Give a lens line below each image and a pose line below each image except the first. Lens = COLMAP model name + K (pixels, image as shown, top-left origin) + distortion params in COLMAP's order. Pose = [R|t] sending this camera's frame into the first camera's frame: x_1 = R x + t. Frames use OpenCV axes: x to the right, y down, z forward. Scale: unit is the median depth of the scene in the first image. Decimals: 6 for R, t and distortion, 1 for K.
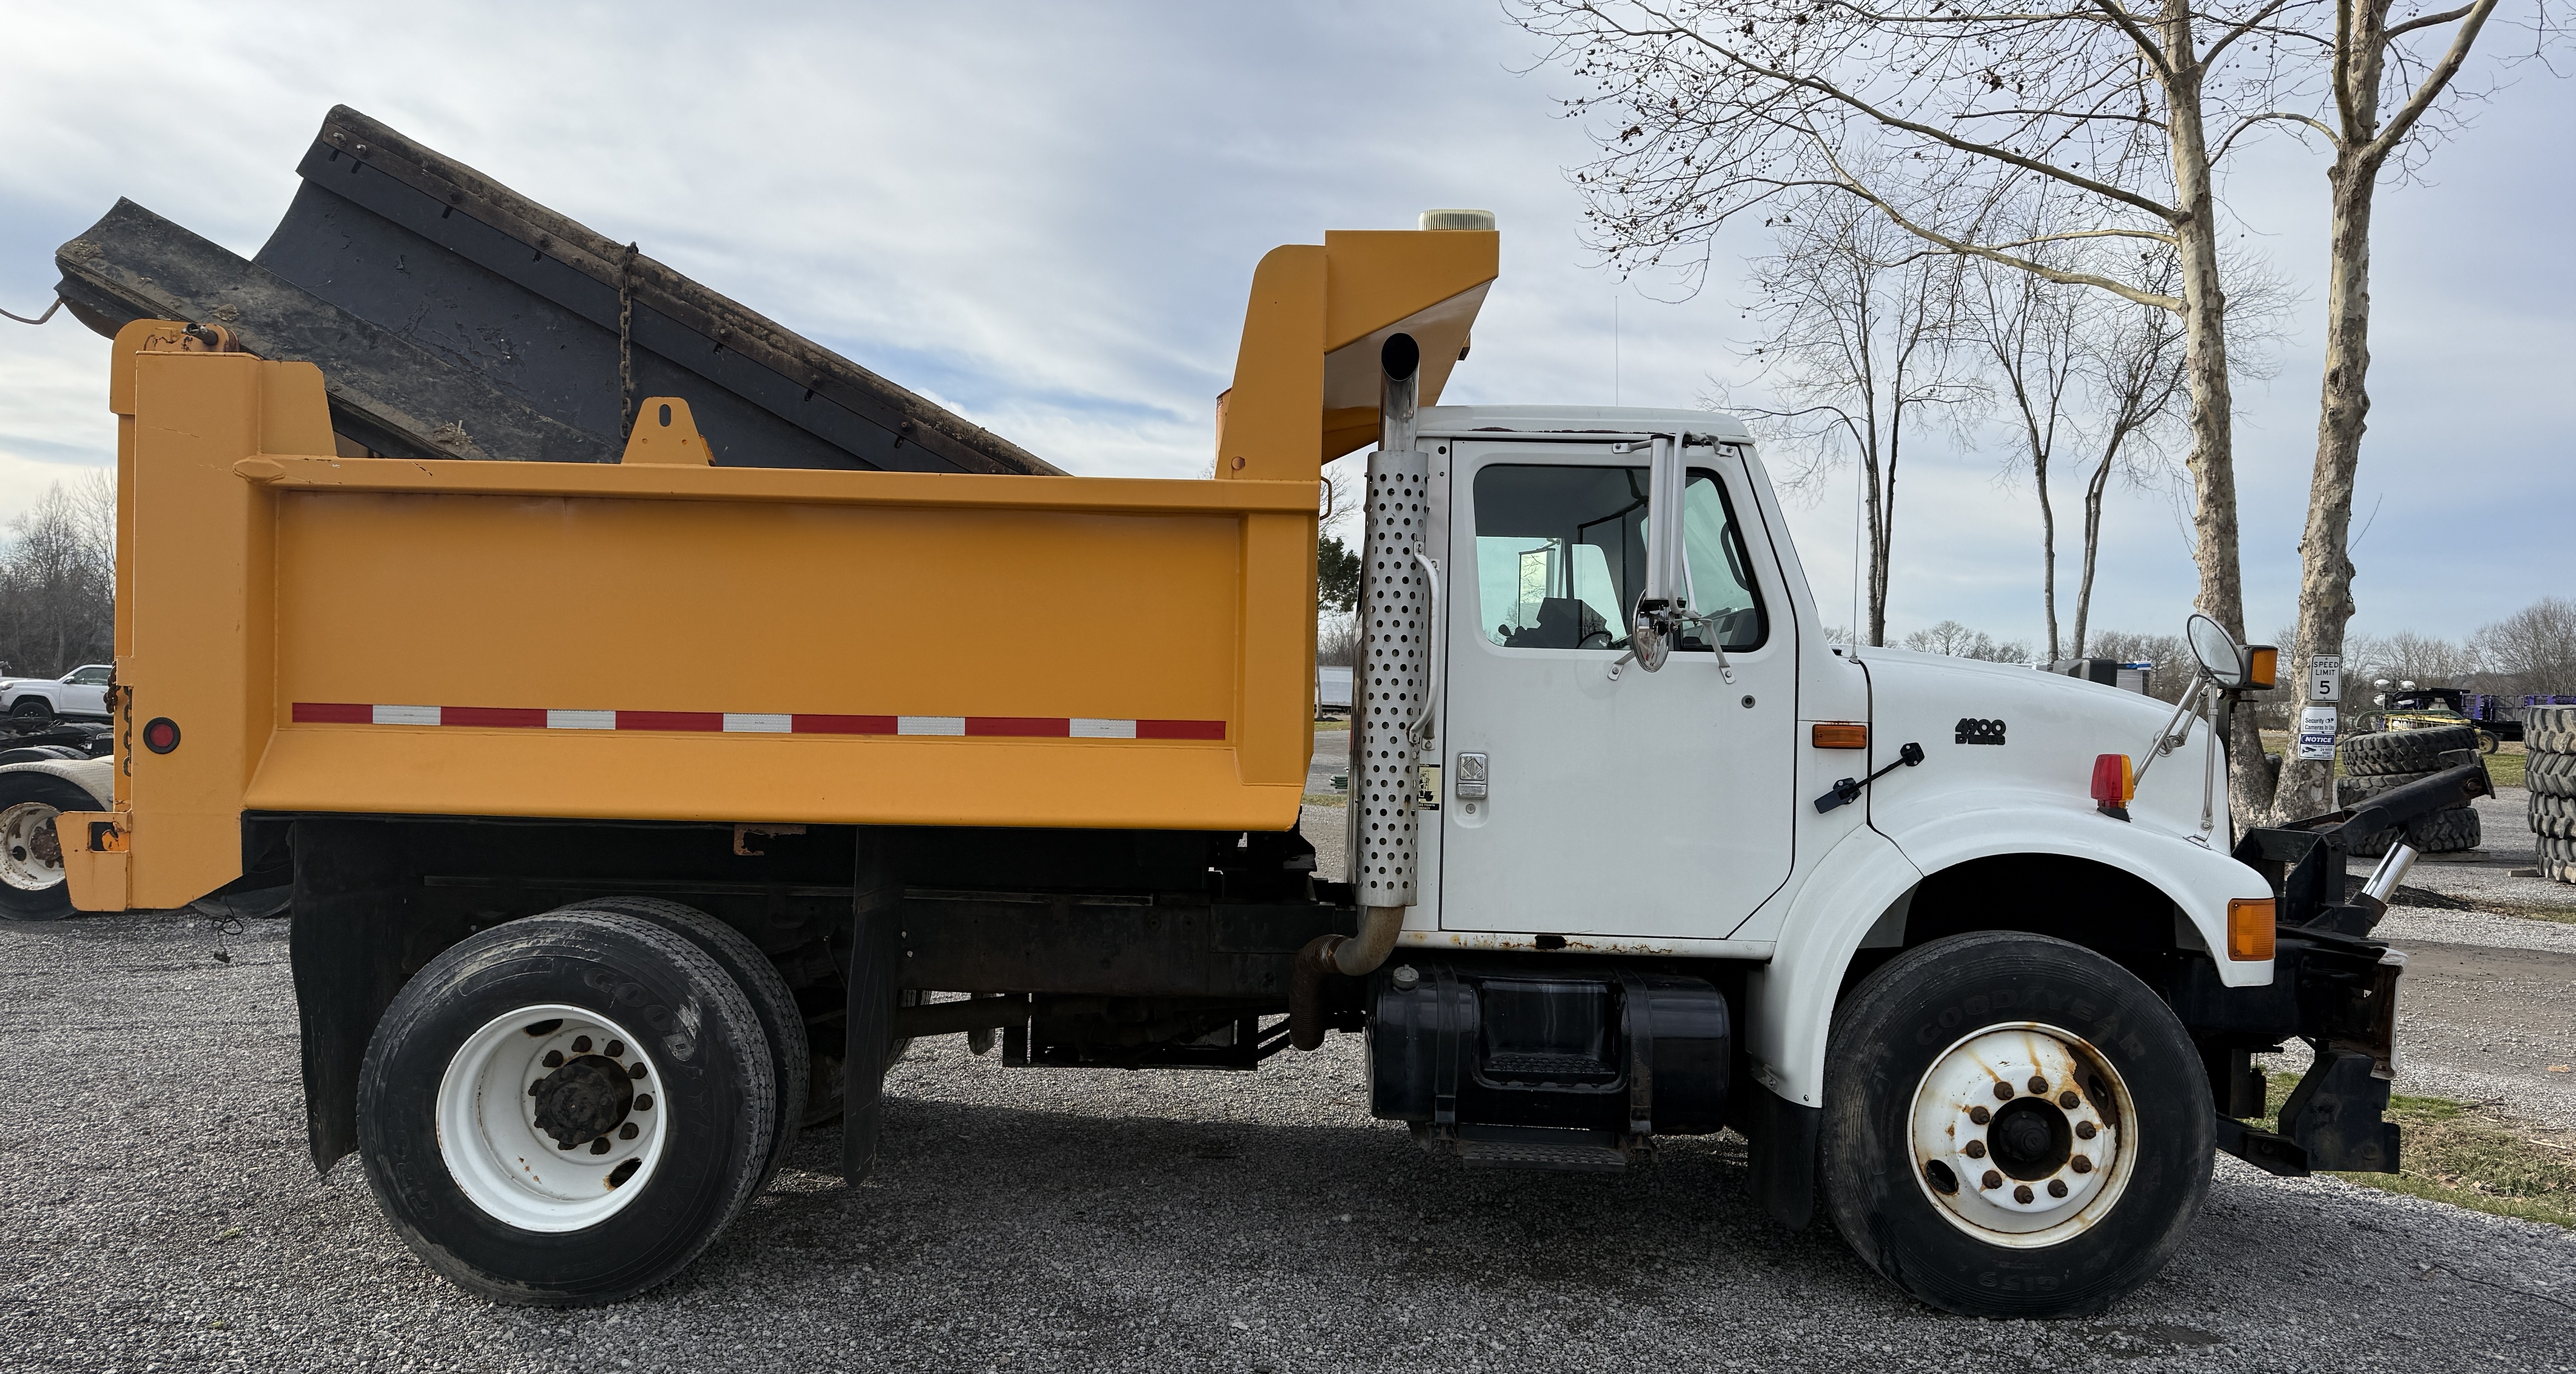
lens RADIAL K [[1794.0, 0, 1290.3], [0, 1794.0, 710.7], [0, 0, 1]] dist [0.135693, -0.223002]
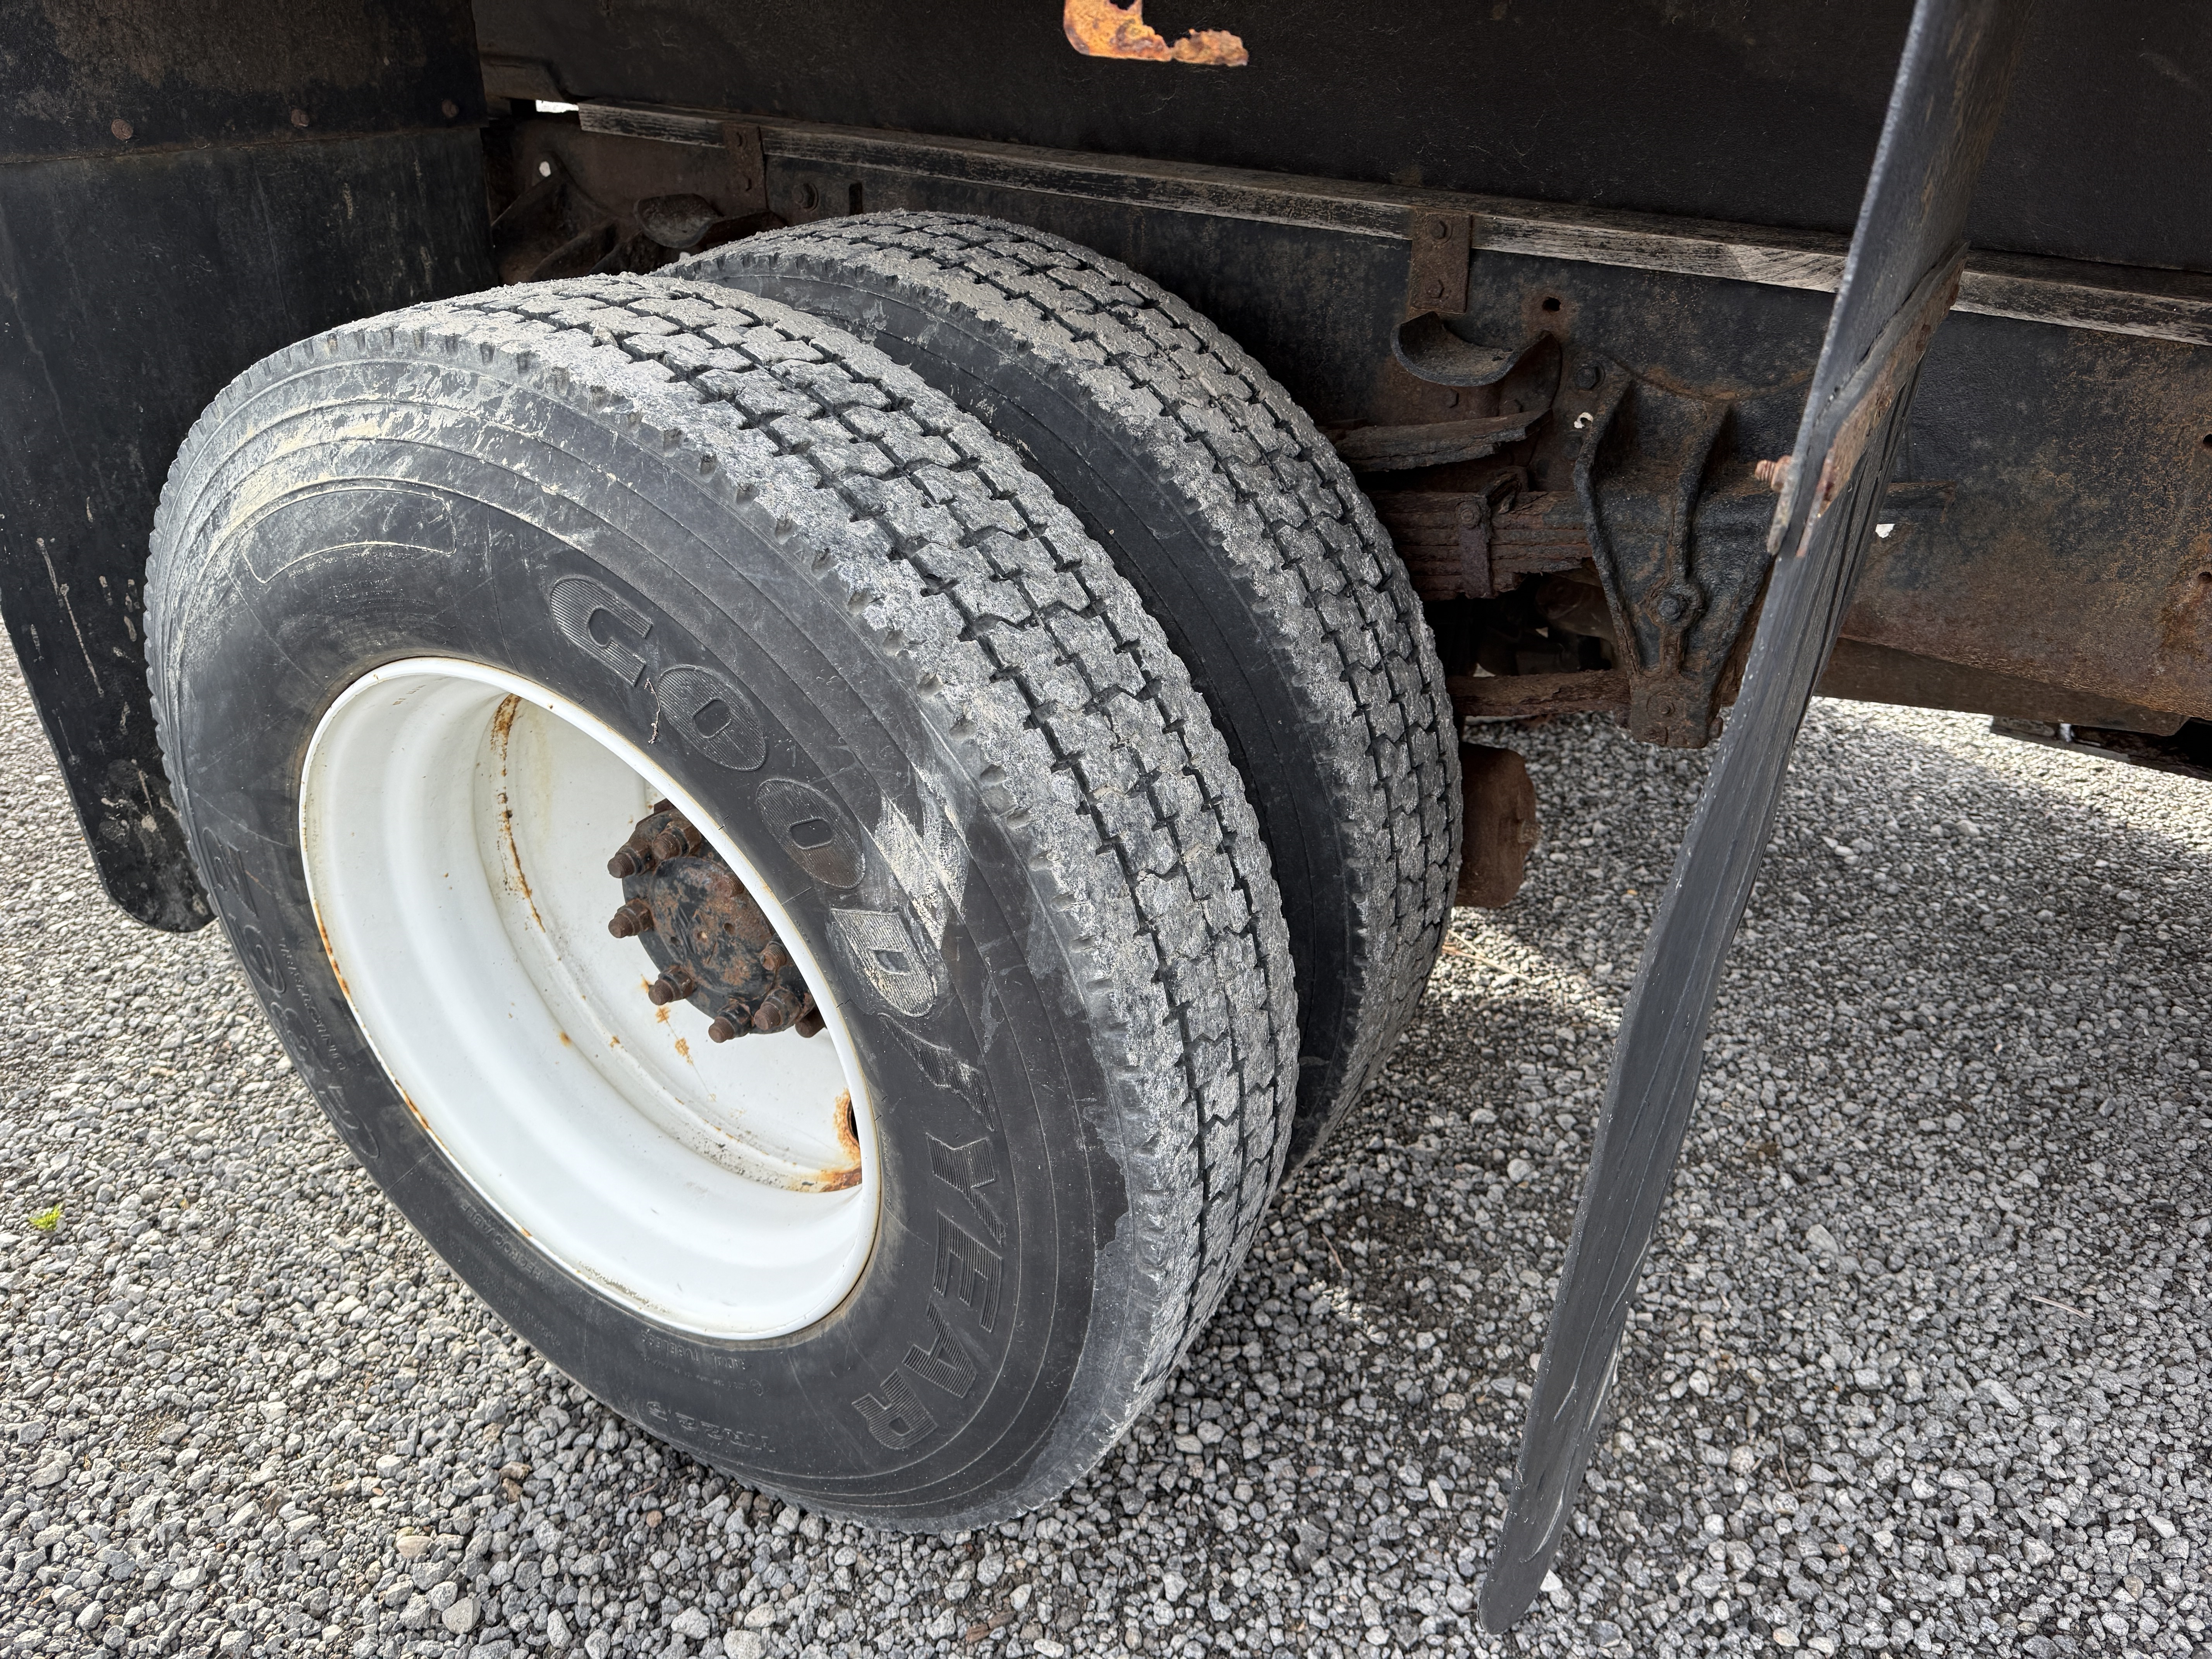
lens RADIAL K [[1527.8, 0, 1099.5], [0, 1527.8, 836.7], [0, 0, 1]] dist [0.102370, -0.114234]
pose [[0.855891, 0.263390, -0.445058, -0.222745], [-0.008356, 0.867517, 0.497337, 0.069531], [0.517089, -0.421947, 0.744701, 0.855363]]
